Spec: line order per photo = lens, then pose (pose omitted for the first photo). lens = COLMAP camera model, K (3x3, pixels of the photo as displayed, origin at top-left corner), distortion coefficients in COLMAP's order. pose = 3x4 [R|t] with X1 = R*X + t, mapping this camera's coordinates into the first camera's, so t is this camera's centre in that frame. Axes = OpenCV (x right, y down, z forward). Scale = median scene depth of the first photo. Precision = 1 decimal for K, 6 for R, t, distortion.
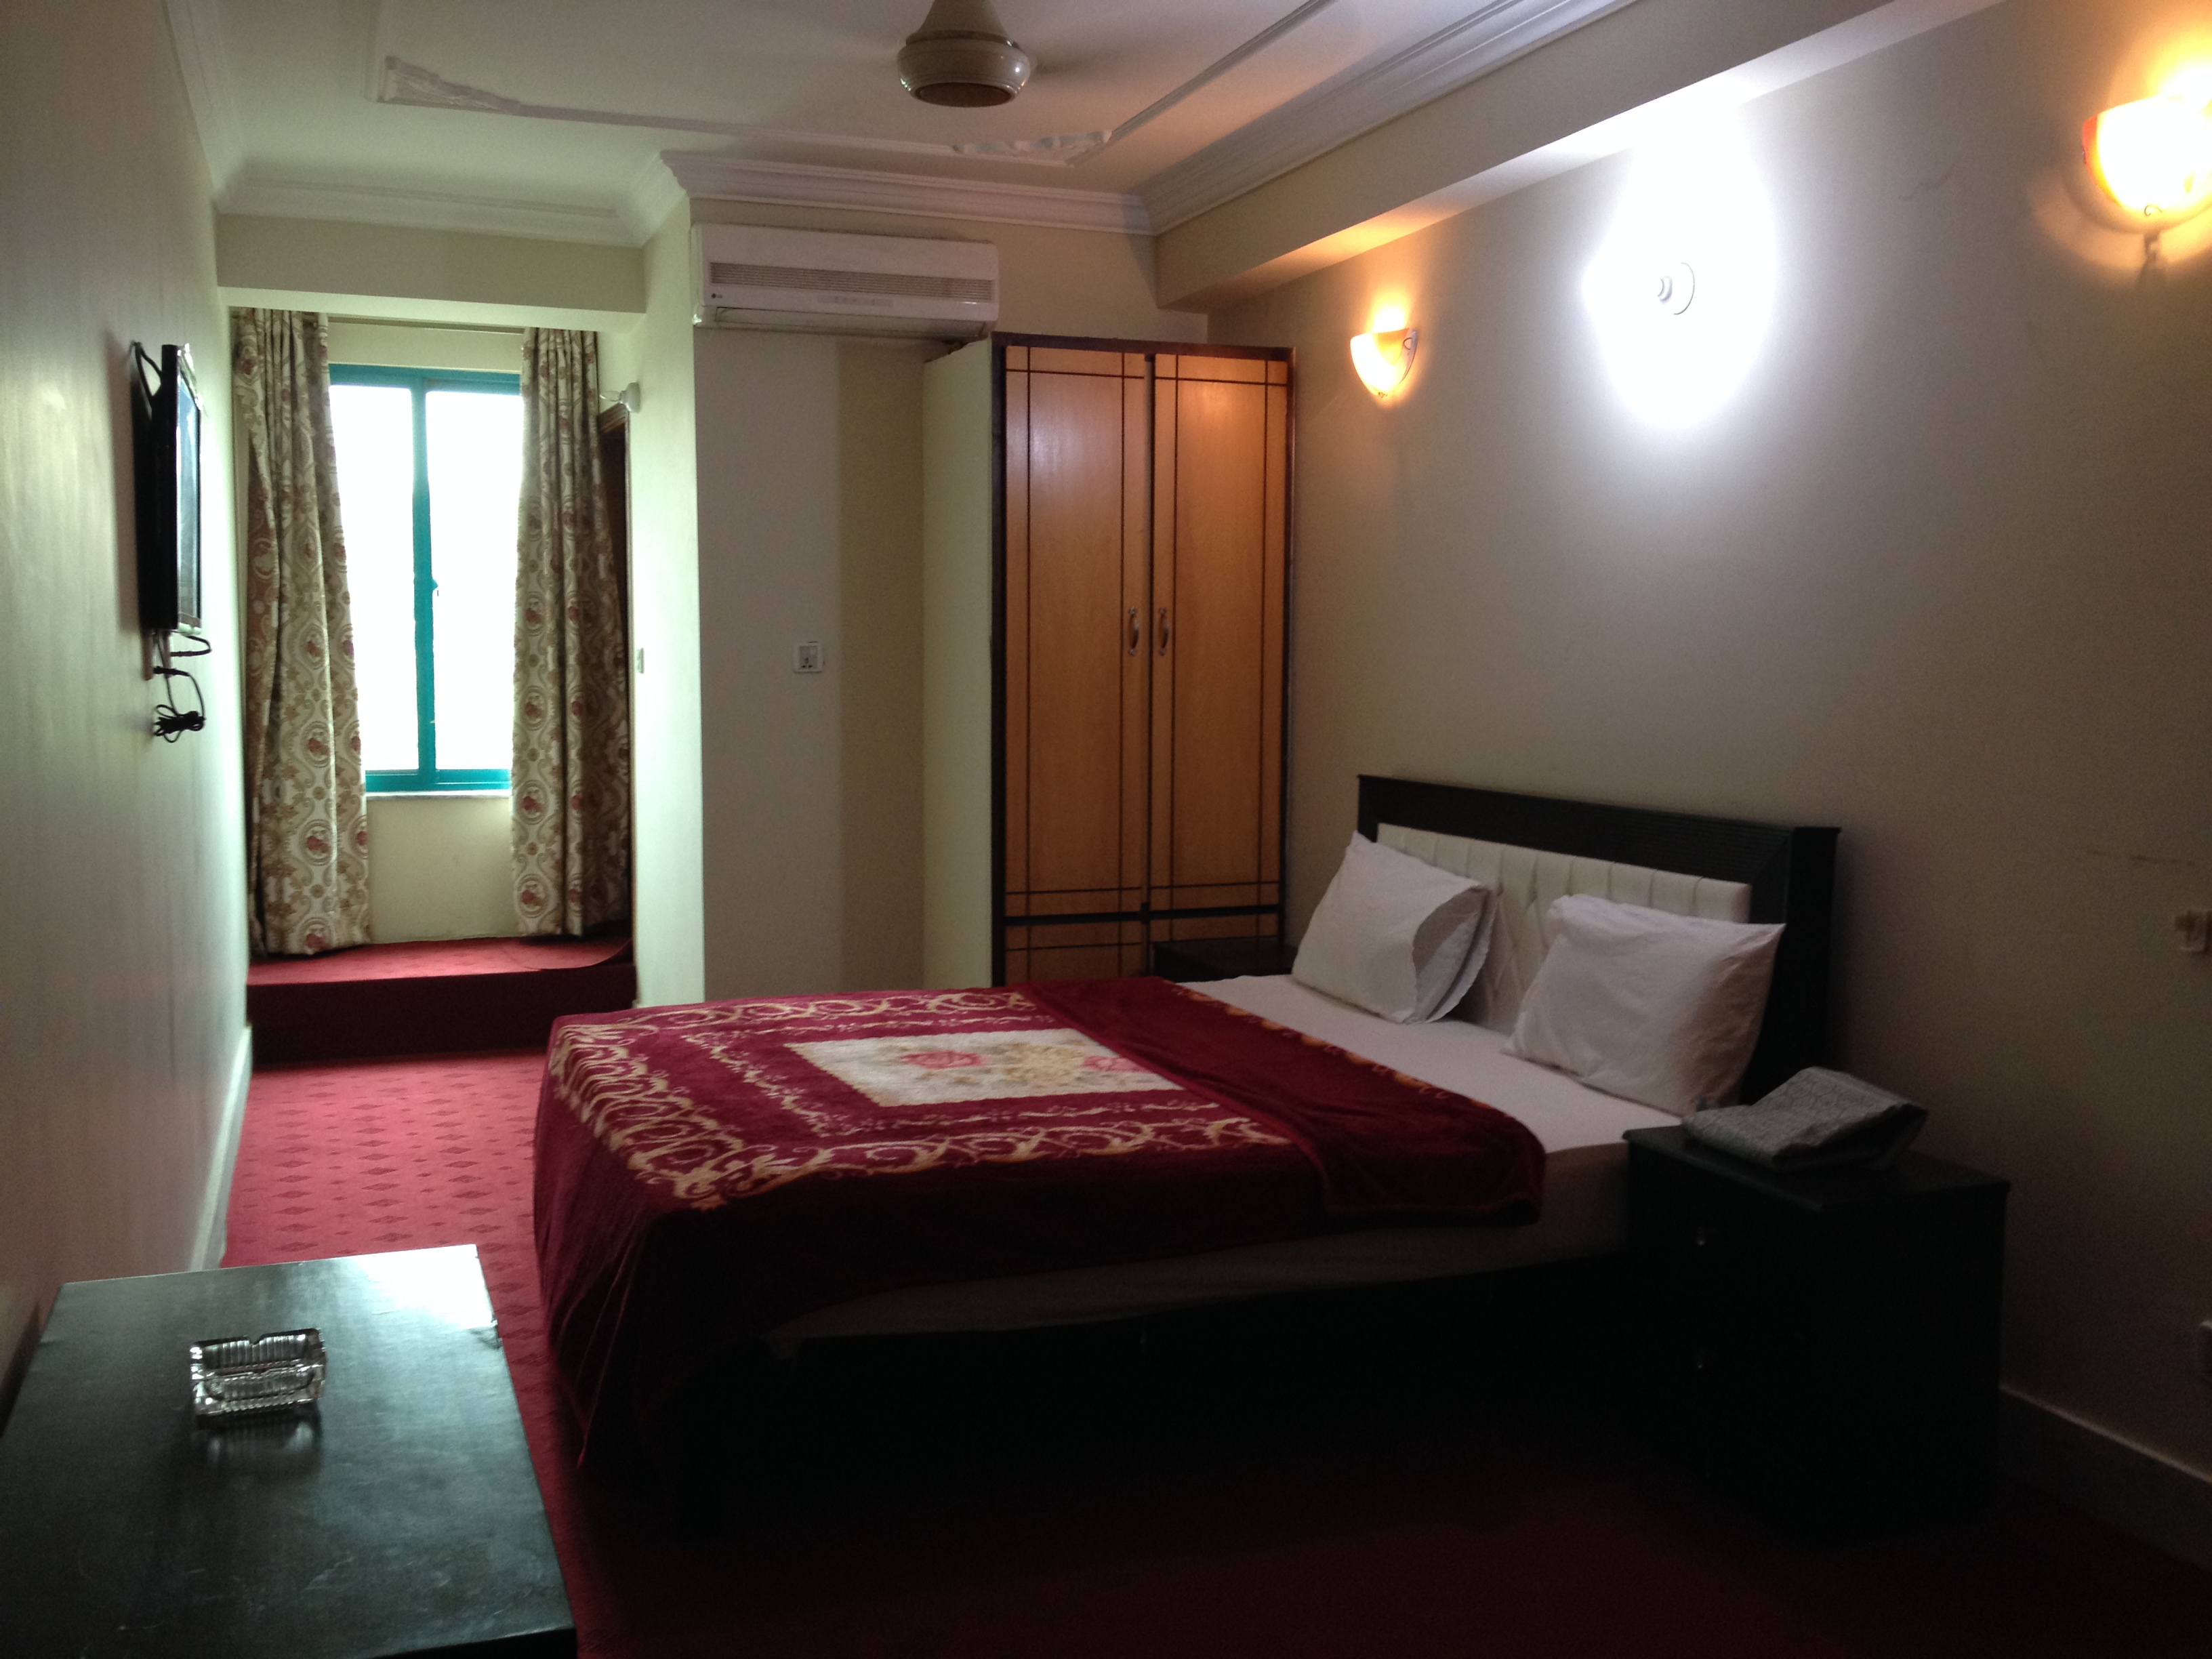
lens RADIAL K [[2070.6, 0, 1106.0], [0, 2070.6, 829.5], [0, 0, 1]] dist [0.111408, -0.206679]
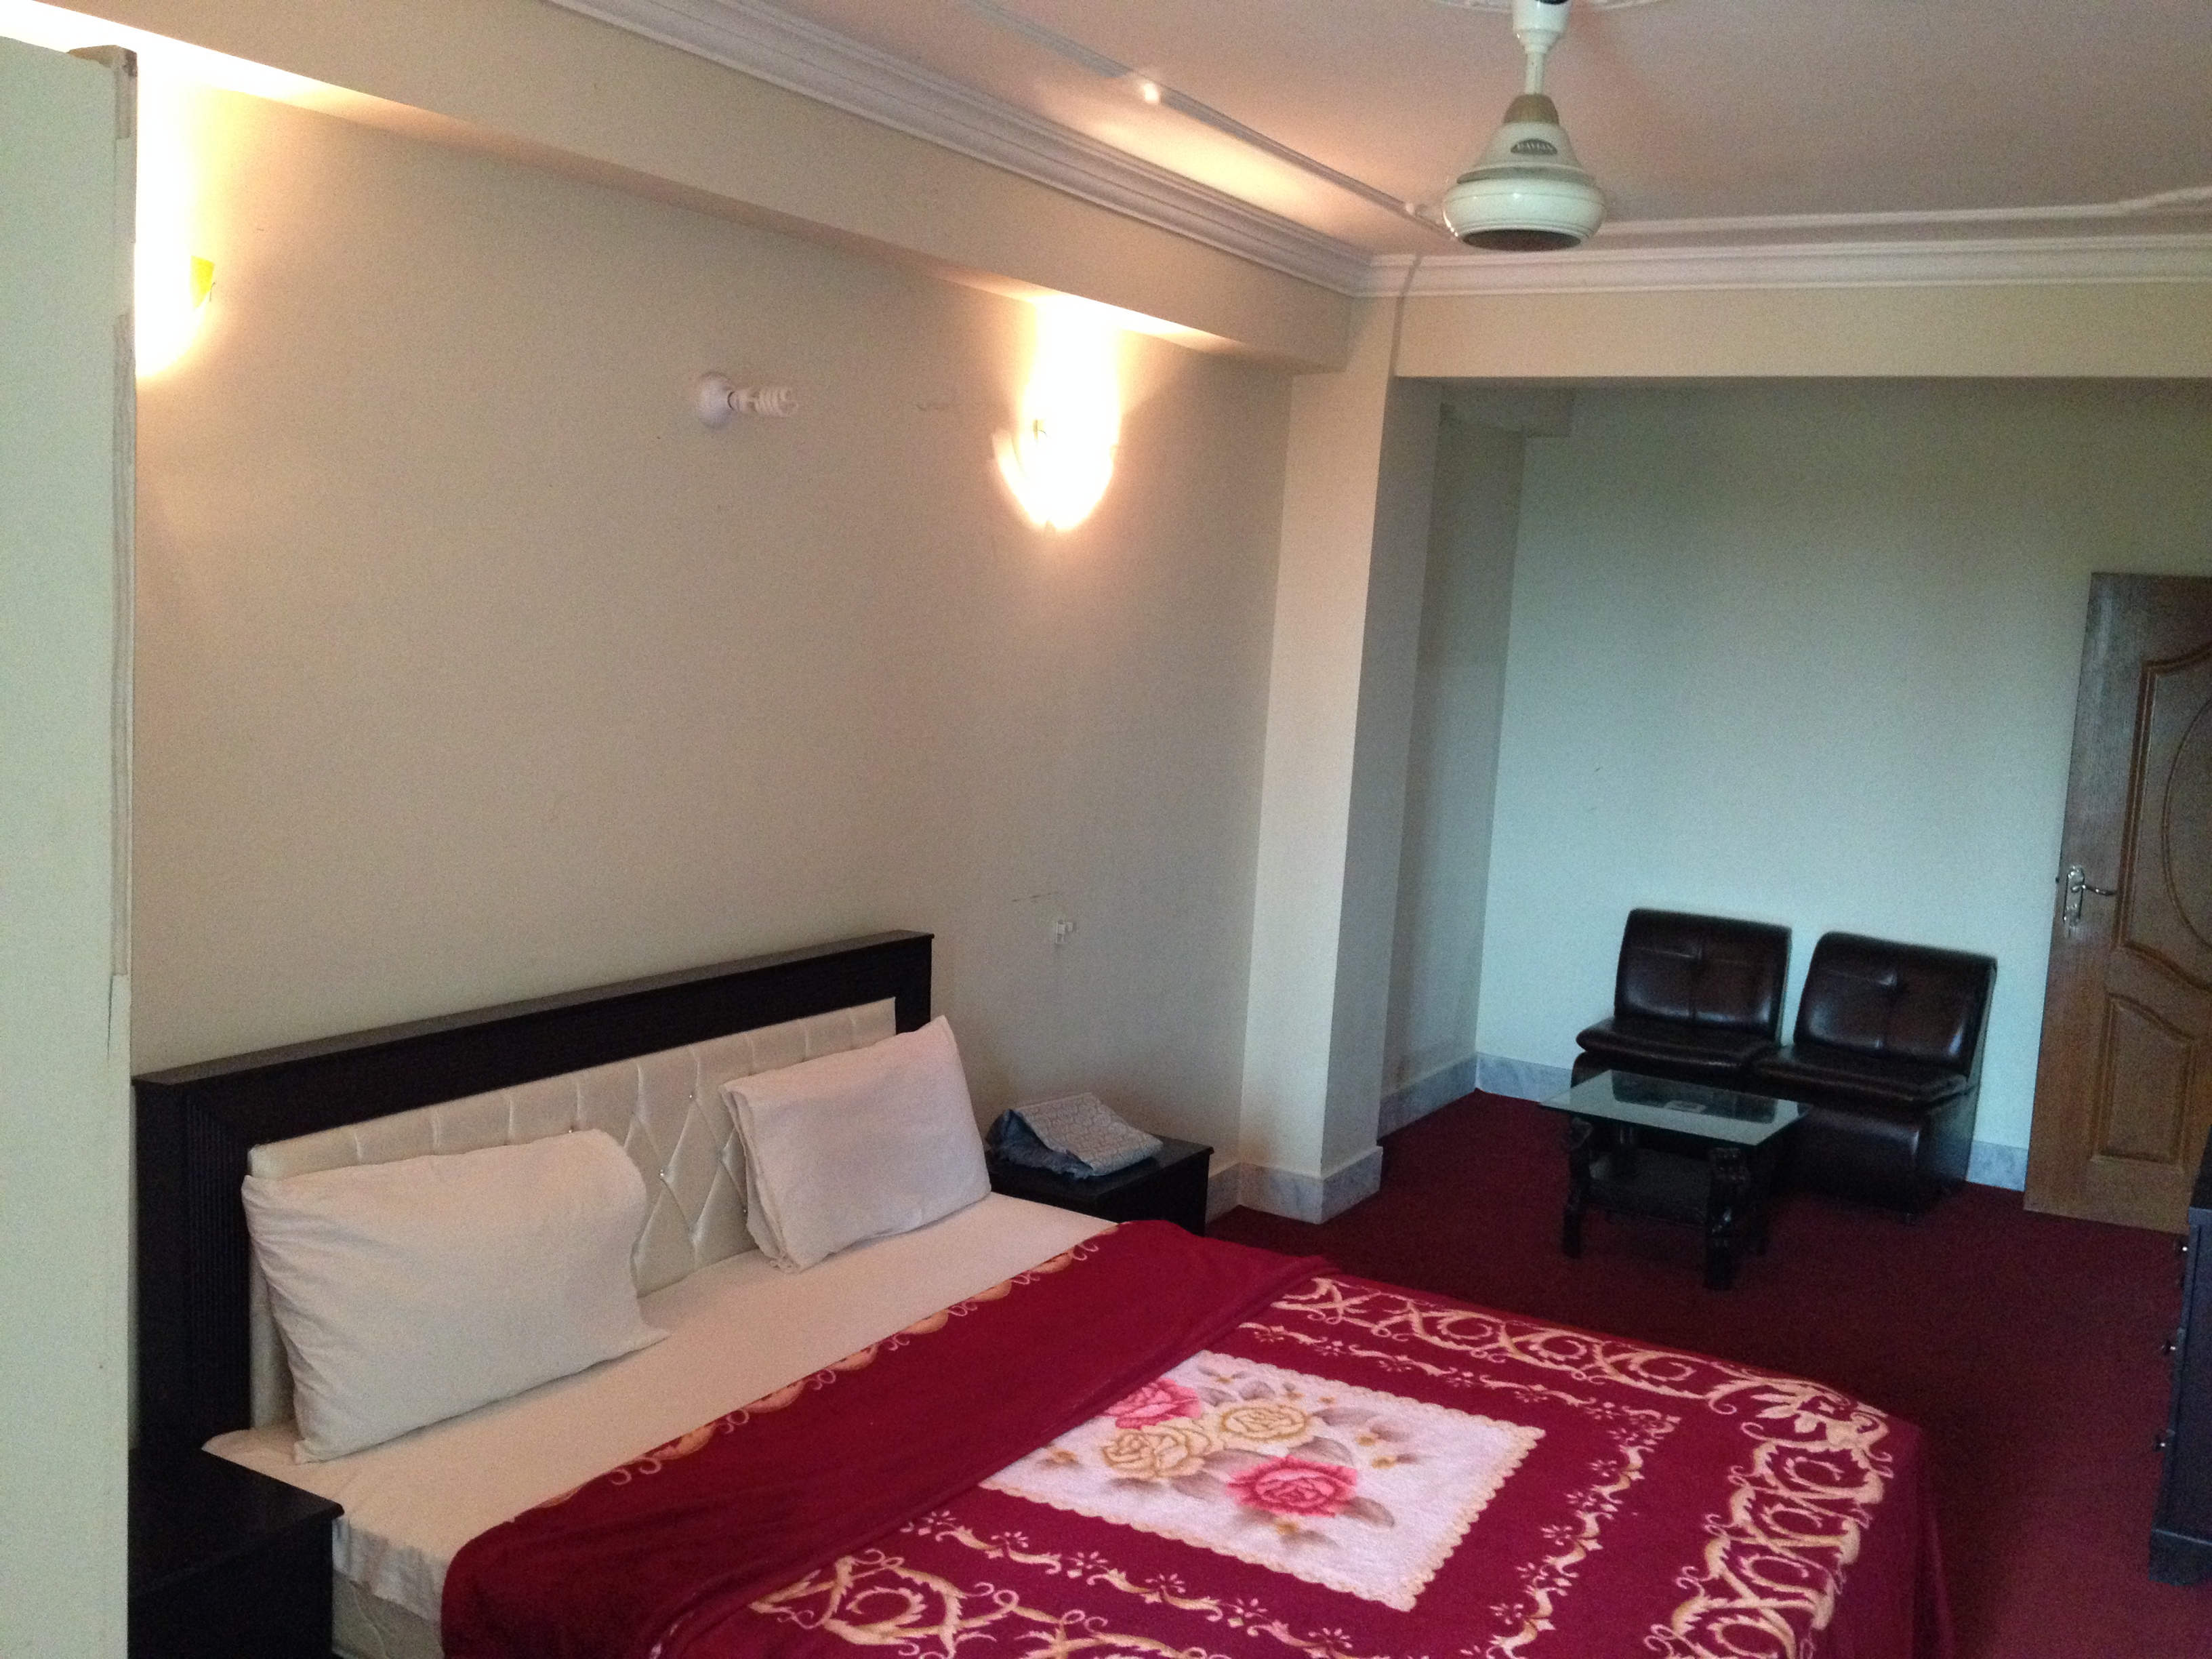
lens RADIAL K [[2070.6, 0, 1106.0], [0, 2070.6, 829.5], [0, 0, 1]] dist [0.111408, -0.206679]
pose [[-0.625245, -0.135628, 0.768553, -0.411395], [0.005606, 0.983977, 0.178205, -0.176854], [-0.780408, 0.115730, -0.614467, 1.079180]]
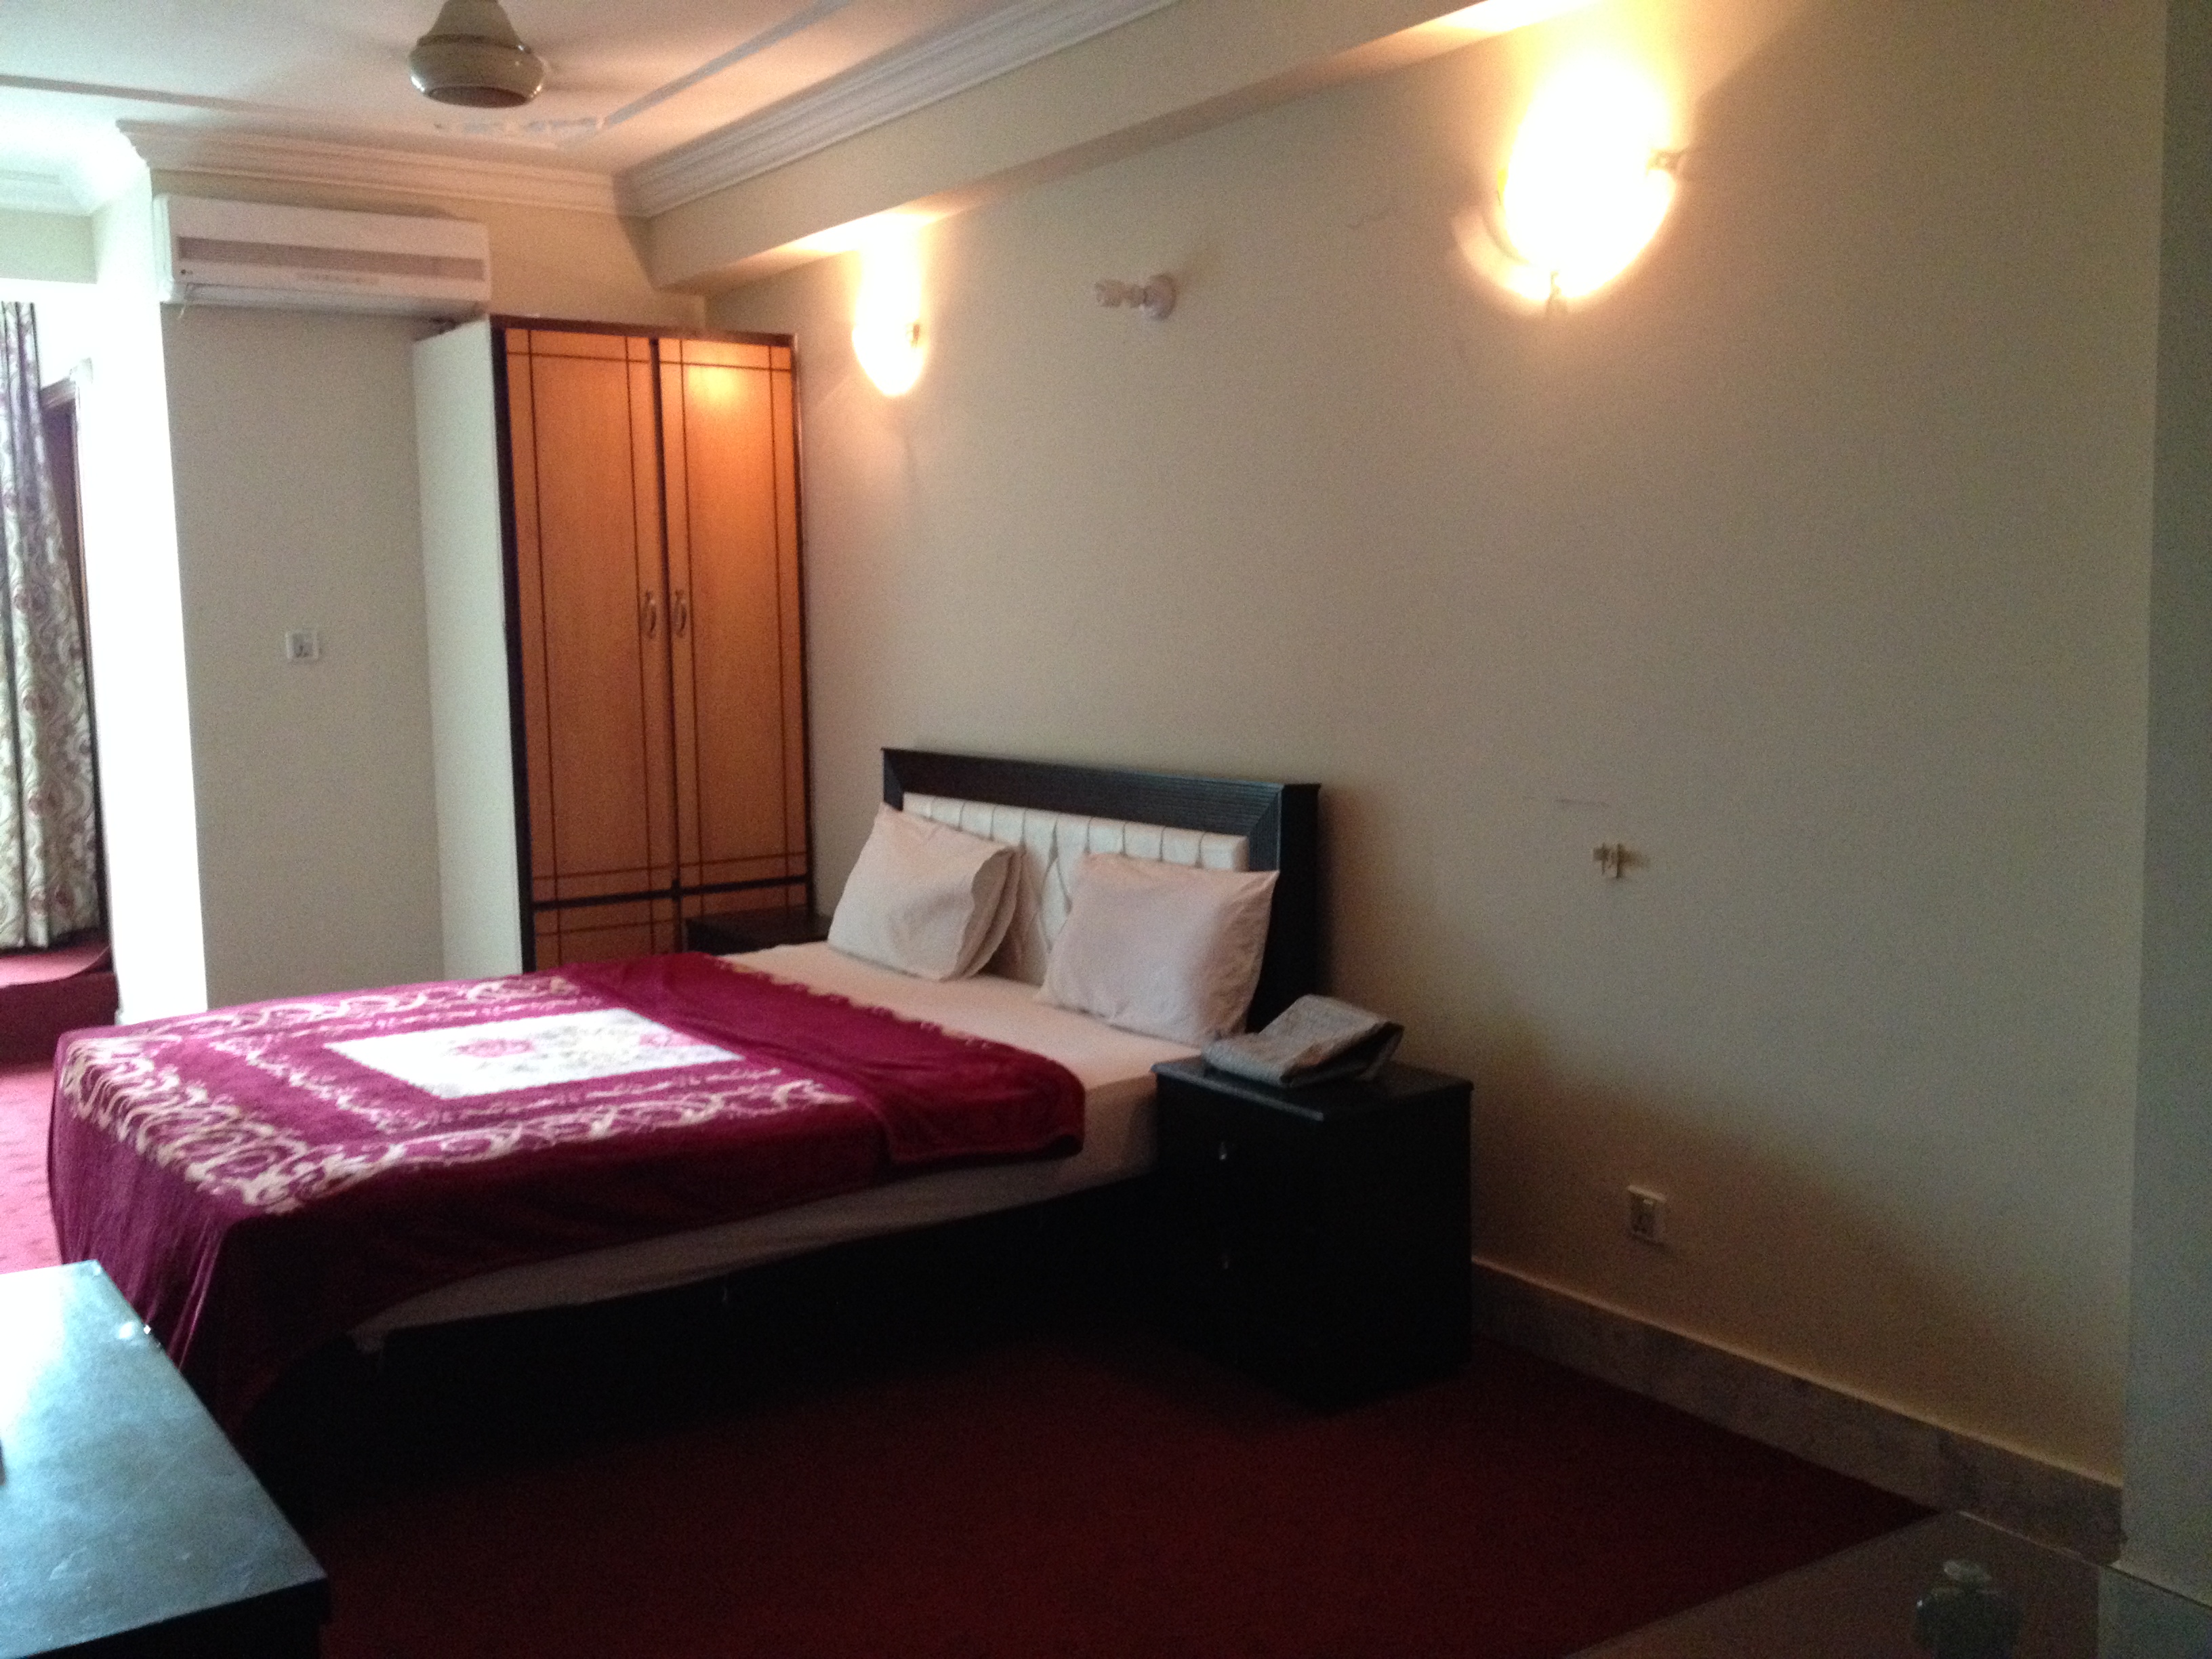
lens RADIAL K [[2070.6, 0, 1106.0], [0, 2070.6, 829.5], [0, 0, 1]] dist [0.111408, -0.206679]
pose [[0.968523, -0.046985, 0.244449, -0.025311], [0.042237, 0.998804, 0.024636, -0.005859], [-0.245314, -0.013536, 0.969349, -0.041748]]
